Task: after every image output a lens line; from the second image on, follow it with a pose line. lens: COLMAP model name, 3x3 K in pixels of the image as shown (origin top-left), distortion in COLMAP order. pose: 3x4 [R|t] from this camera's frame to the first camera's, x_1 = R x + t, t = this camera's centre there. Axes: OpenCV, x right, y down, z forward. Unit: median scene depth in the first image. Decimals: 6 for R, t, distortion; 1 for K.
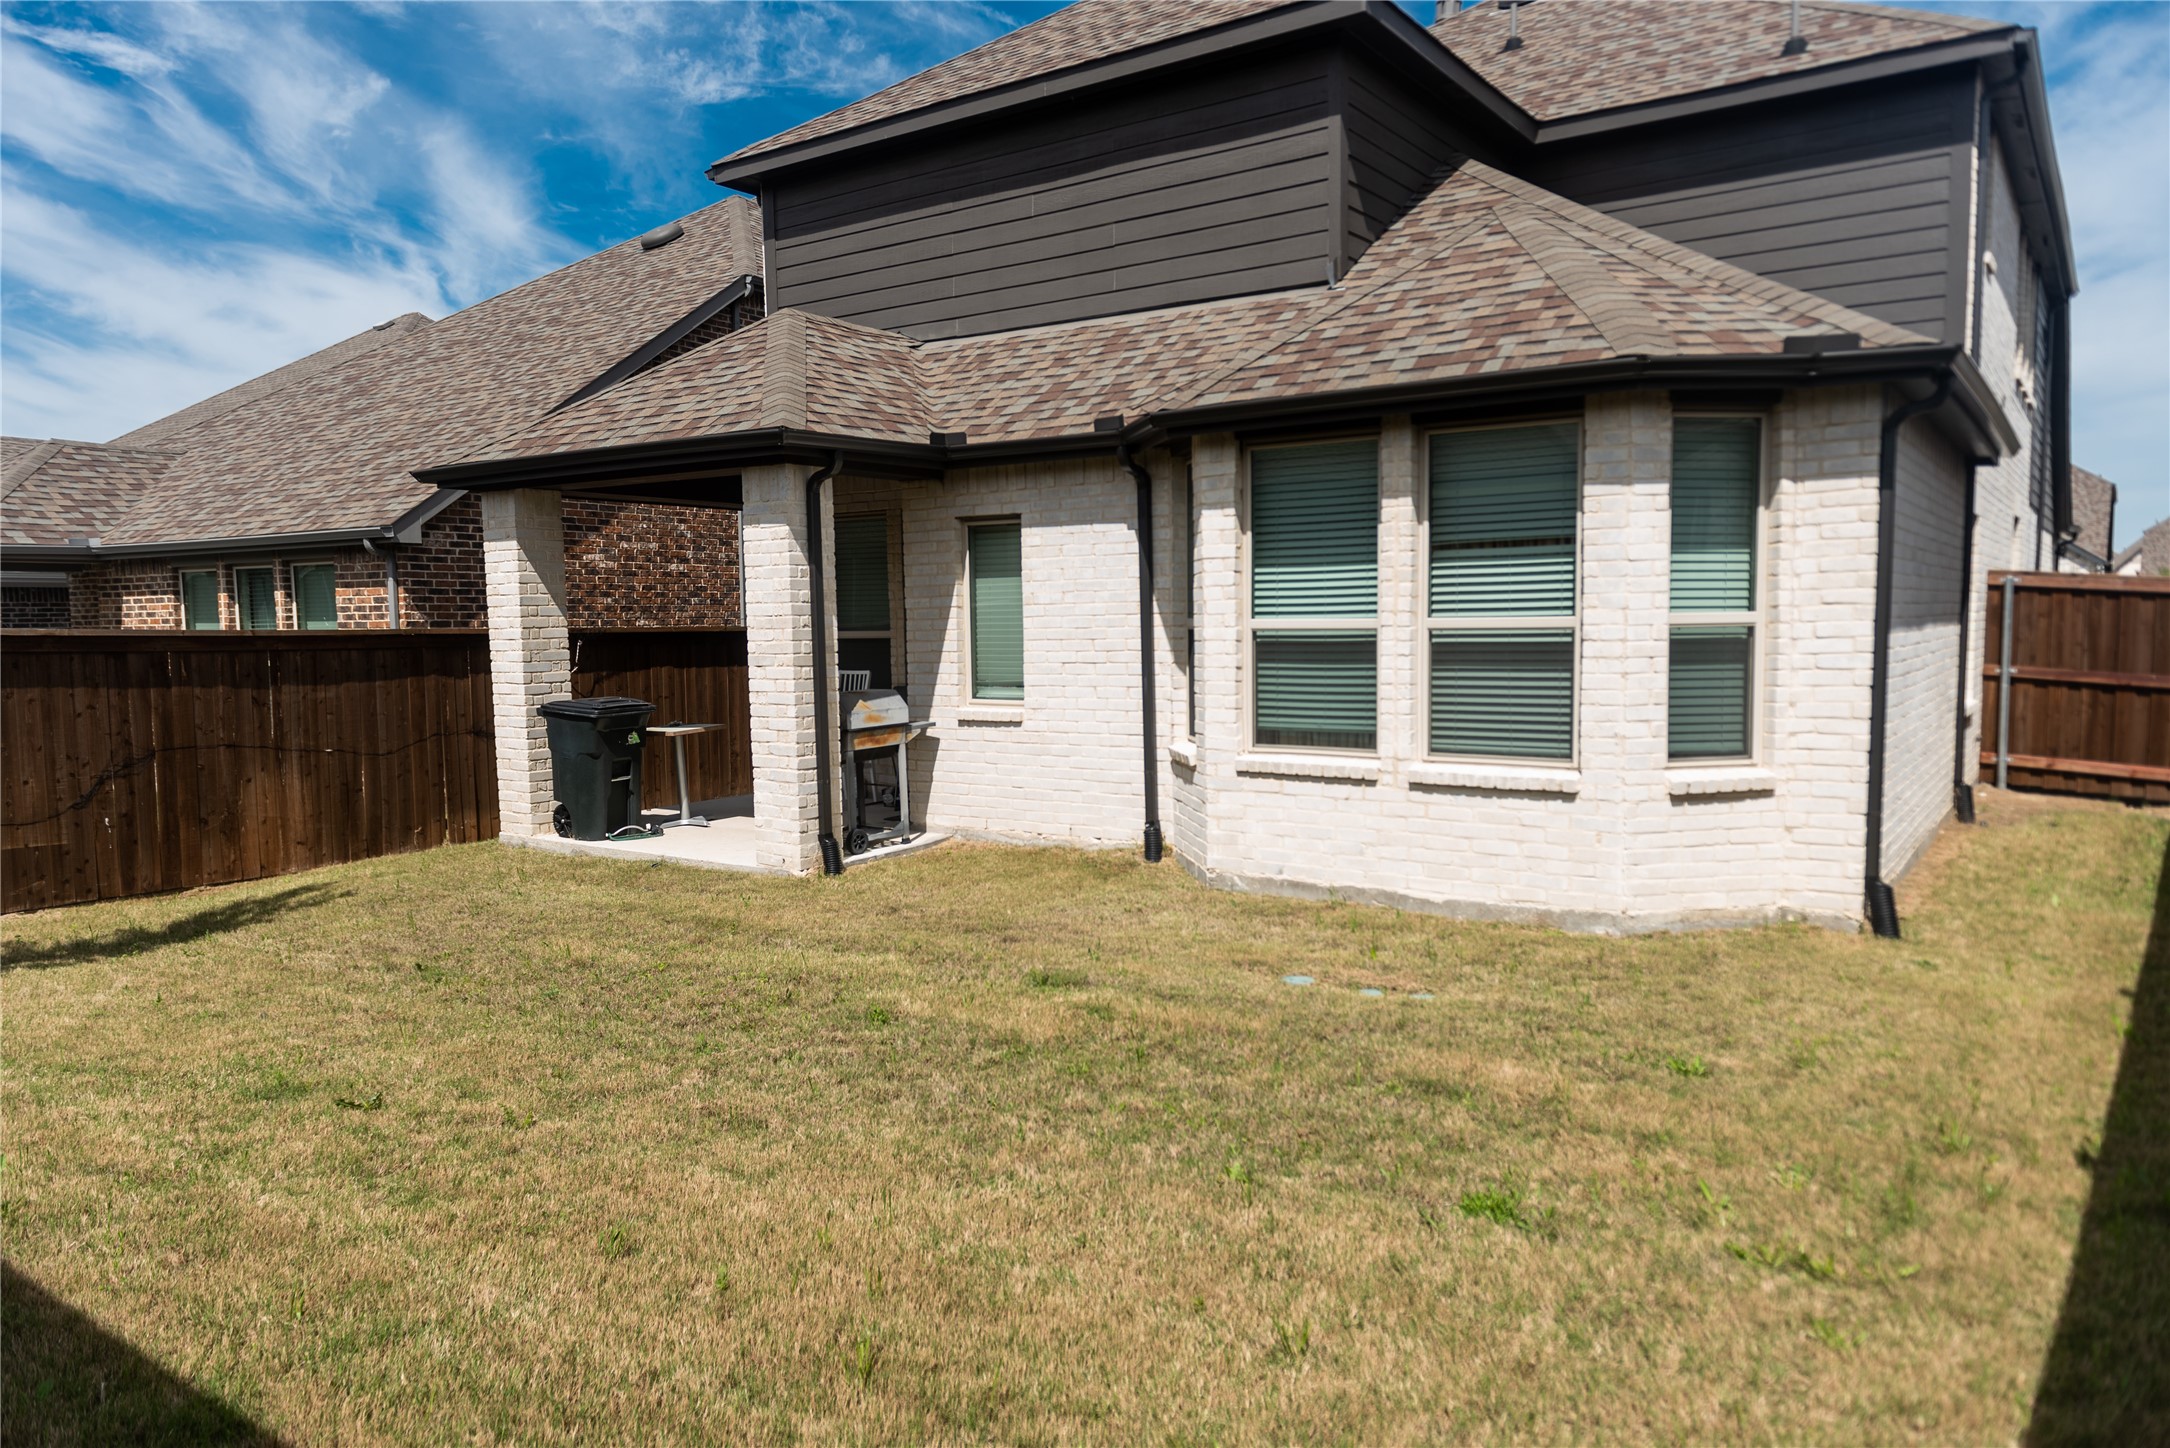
lens RADIAL K [[1468.1, 0, 1089.5], [0, 1468.1, 748.1], [0, 0, 1]] dist [0.002998, -0.003322]
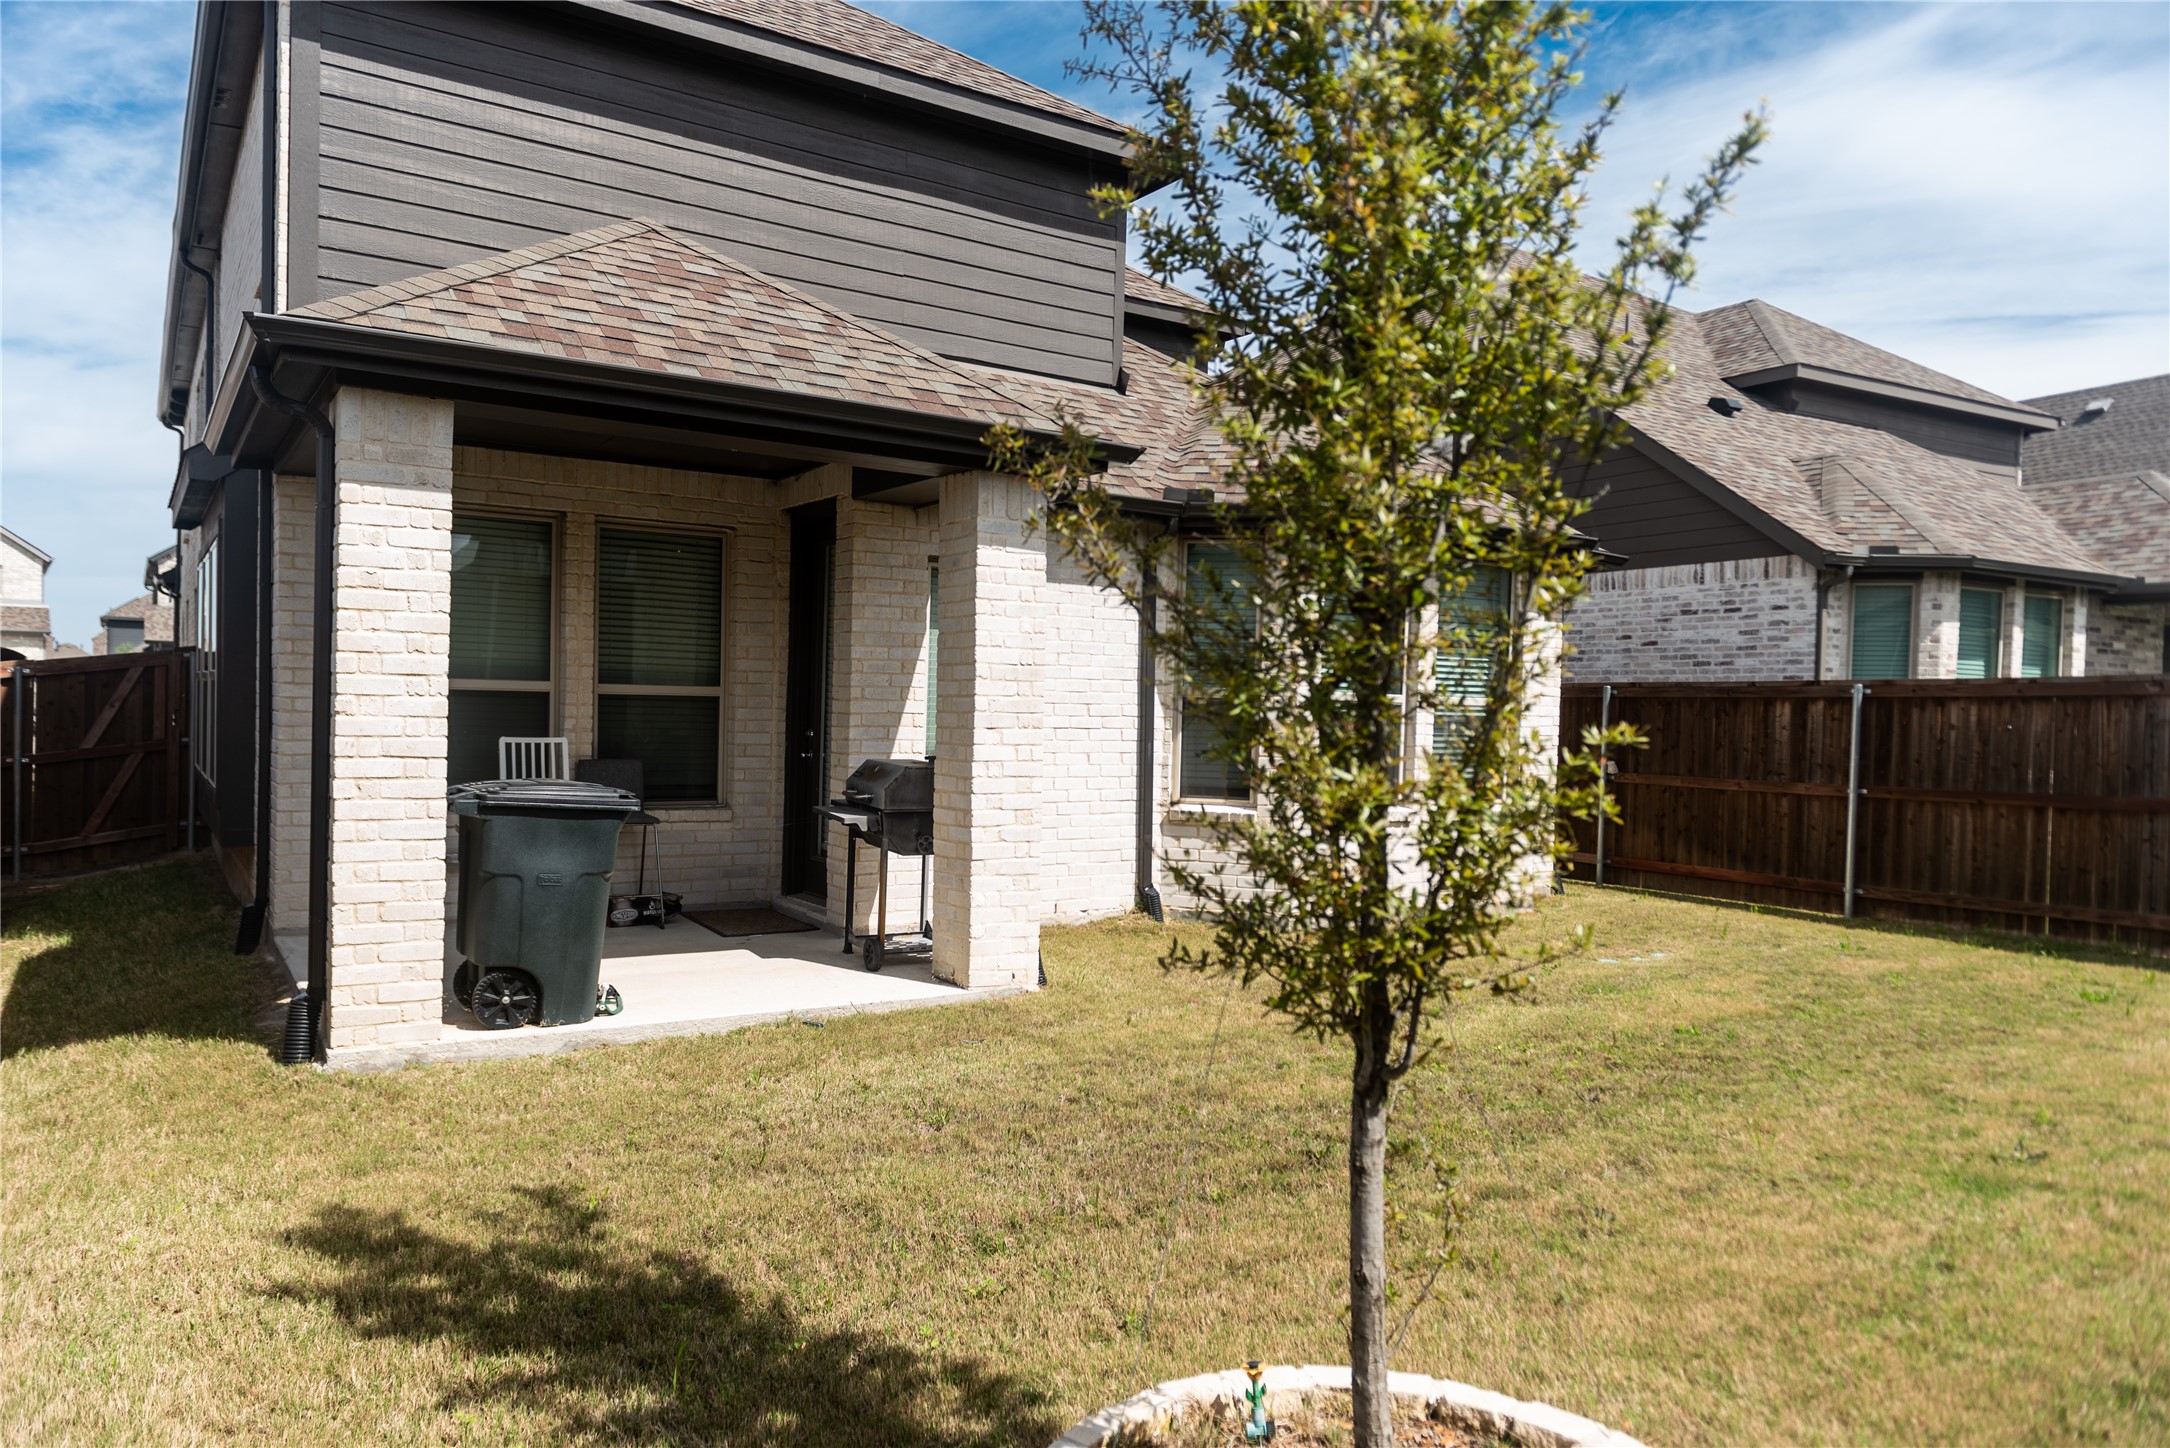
lens RADIAL K [[1468.1, 0, 1089.5], [0, 1468.1, 748.1], [0, 0, 1]] dist [0.002998, -0.003322]
pose [[0.367059, -0.001673, 0.930196, -0.929516], [0.052732, 0.998428, -0.019013, -0.027842], [-0.928702, 0.056030, 0.366570, 0.670573]]
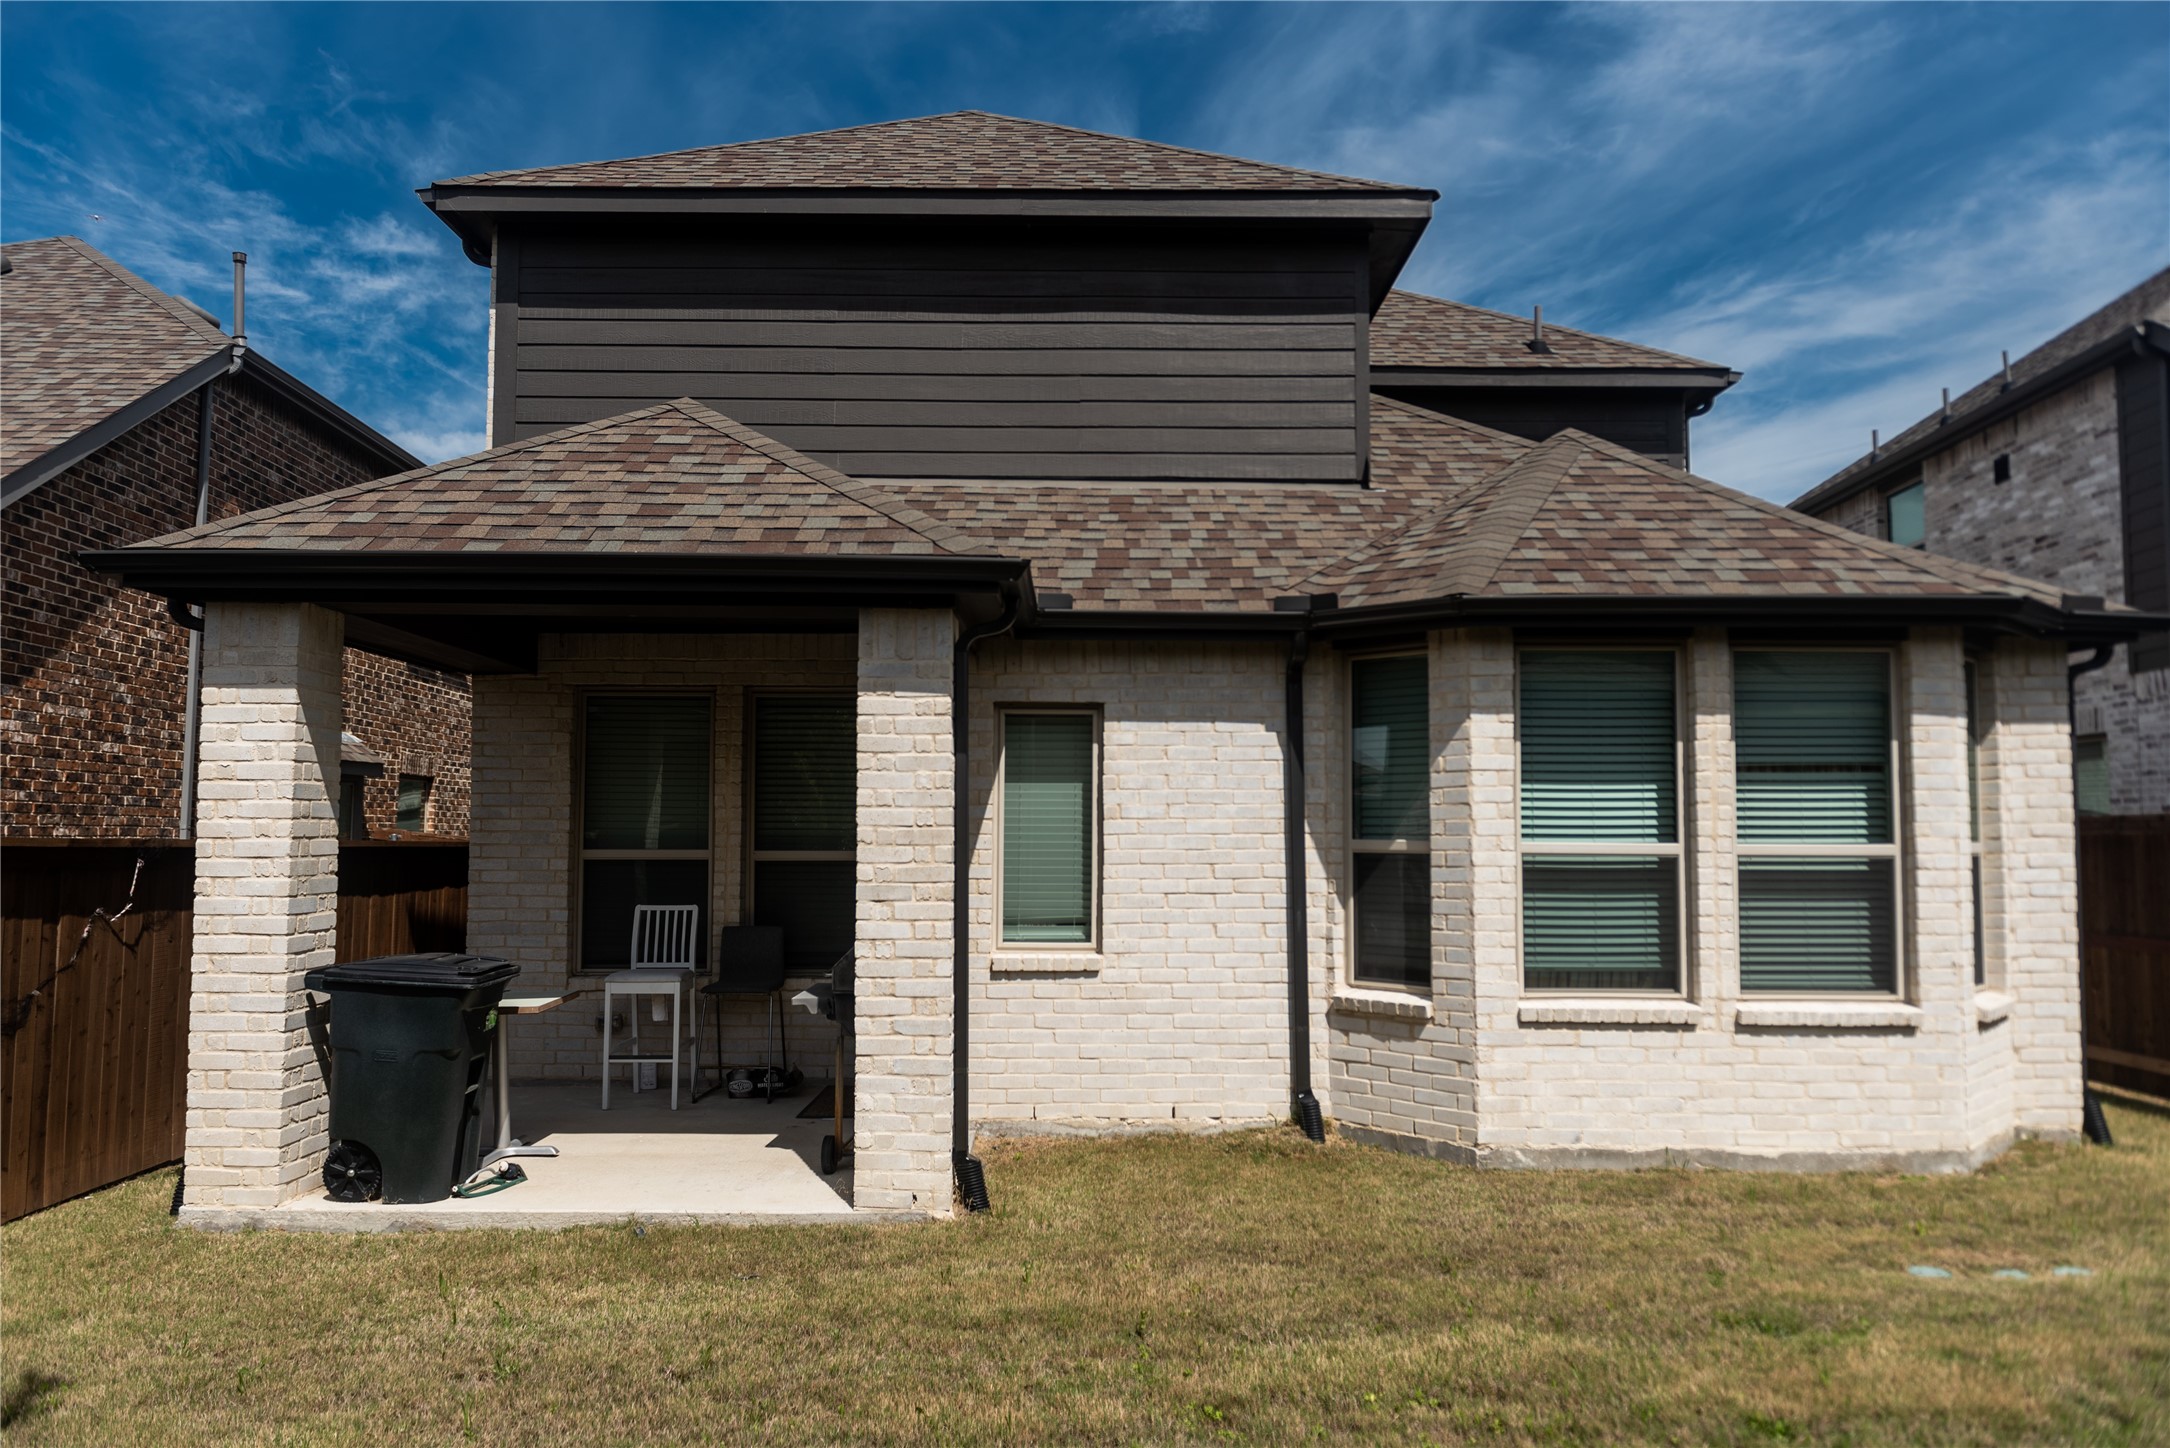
lens RADIAL K [[1468.1, 0, 1089.5], [0, 1468.1, 748.1], [0, 0, 1]] dist [0.002998, -0.003322]
pose [[0.816859, 0.052180, 0.574473, -0.535804], [0.036359, 0.989262, -0.141556, -0.026570], [-0.575691, 0.136519, 0.806190, 0.398275]]
